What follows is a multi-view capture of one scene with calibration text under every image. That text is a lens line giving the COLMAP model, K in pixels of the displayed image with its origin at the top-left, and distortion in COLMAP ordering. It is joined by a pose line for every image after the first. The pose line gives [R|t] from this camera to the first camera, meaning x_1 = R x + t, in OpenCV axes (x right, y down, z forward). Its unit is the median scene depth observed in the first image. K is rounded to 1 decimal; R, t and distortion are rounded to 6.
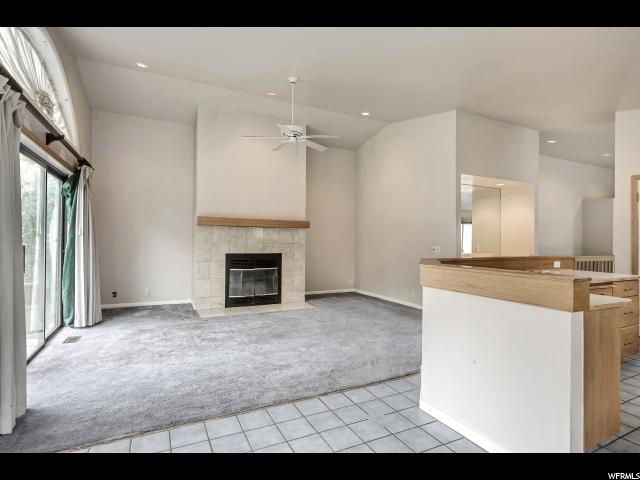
lens RADIAL K [[336.0, 0, 320.0], [0, 336.0, 240.0], [0, 0, 1]] dist [-0.000038, 0.000130]
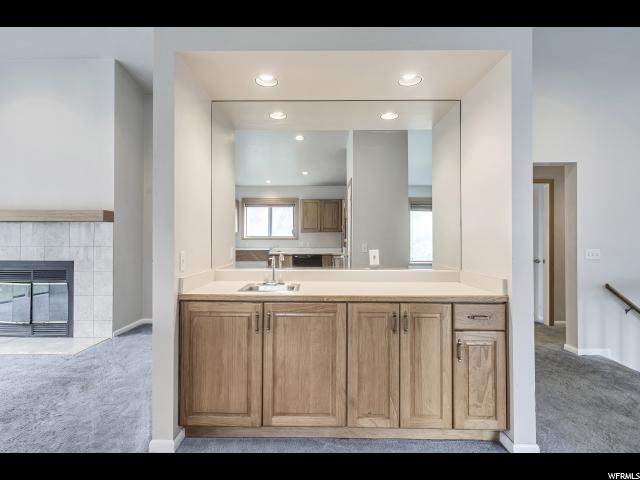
lens RADIAL K [[336.0, 0, 320.0], [0, 336.0, 240.0], [0, 0, 1]] dist [-0.000038, 0.000130]
pose [[0.886260, -0.010075, -0.463079, 0.631695], [0.008782, 0.999949, -0.004948, 0.006161], [0.463105, 0.000319, 0.886303, 0.653681]]
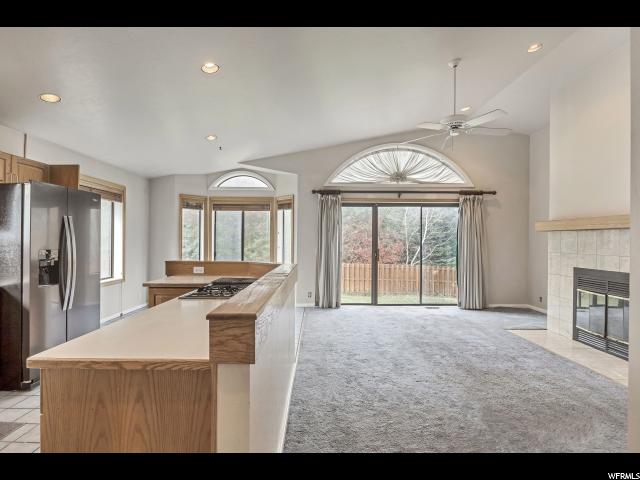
lens RADIAL K [[336.0, 0, 320.0], [0, 336.0, 240.0], [0, 0, 1]] dist [-0.000038, 0.000130]
pose [[-0.454748, -0.020432, -0.890386, 0.611117], [-0.018007, 0.999743, -0.013745, 0.000521], [0.890438, 0.009782, -0.454999, 0.790328]]
